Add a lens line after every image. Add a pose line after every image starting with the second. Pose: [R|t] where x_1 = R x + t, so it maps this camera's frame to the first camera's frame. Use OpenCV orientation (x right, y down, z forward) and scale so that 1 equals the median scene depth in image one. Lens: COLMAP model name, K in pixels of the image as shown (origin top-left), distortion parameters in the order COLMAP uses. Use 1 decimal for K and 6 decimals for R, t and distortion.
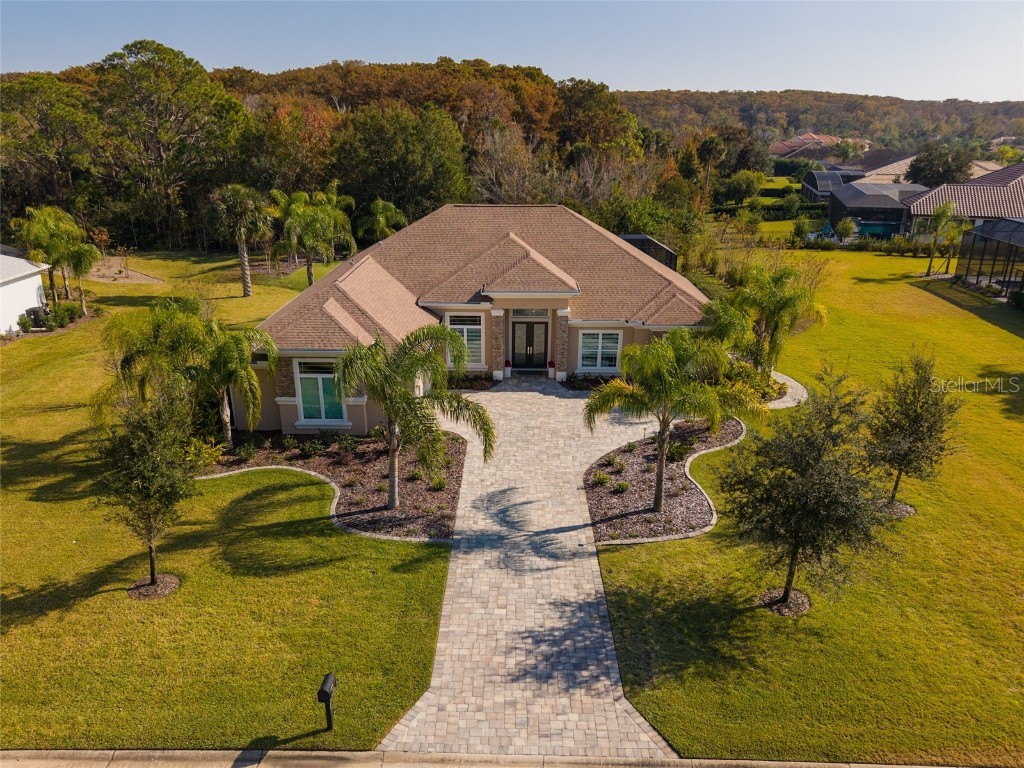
lens RADIAL K [[691.6, 0, 512.0], [0, 691.6, 384.0], [0, 0, 1]] dist [0.101058, -0.160505]
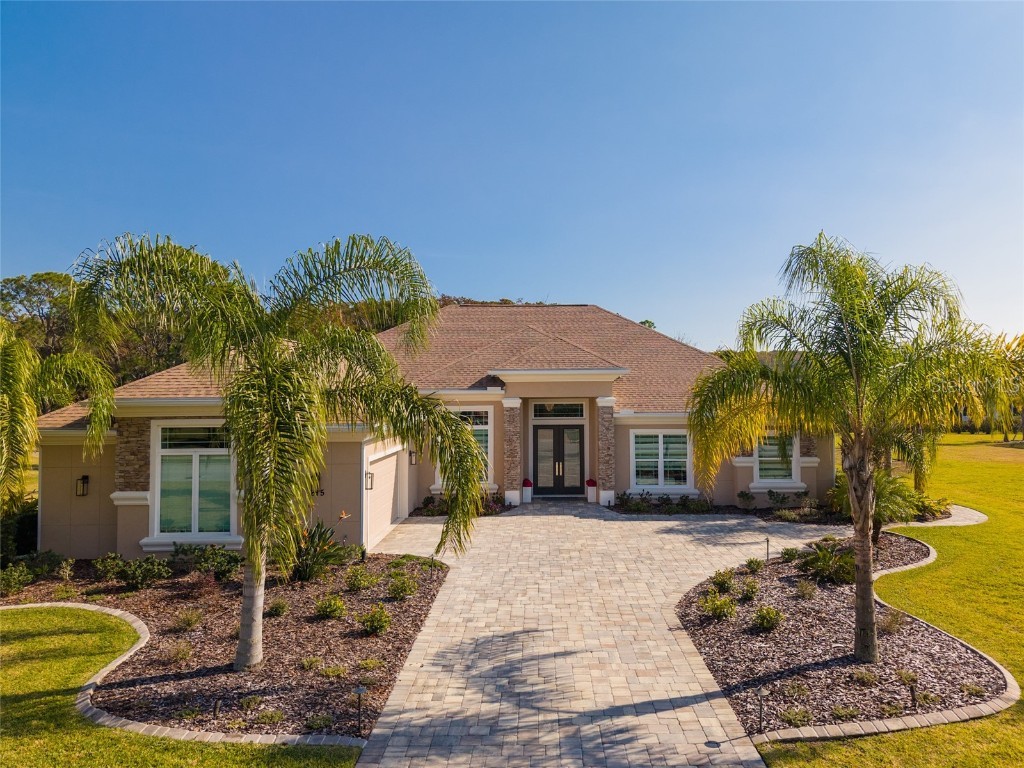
lens RADIAL K [[711.9, 0, 555.4], [0, 711.9, 318.3], [0, 0, 1]] dist [0.050449, -0.053374]
pose [[0.999537, -0.009854, 0.028801, 0.005068], [0.020073, 0.924656, -0.380275, 0.142226], [-0.022884, 0.380677, 0.924425, 0.480678]]
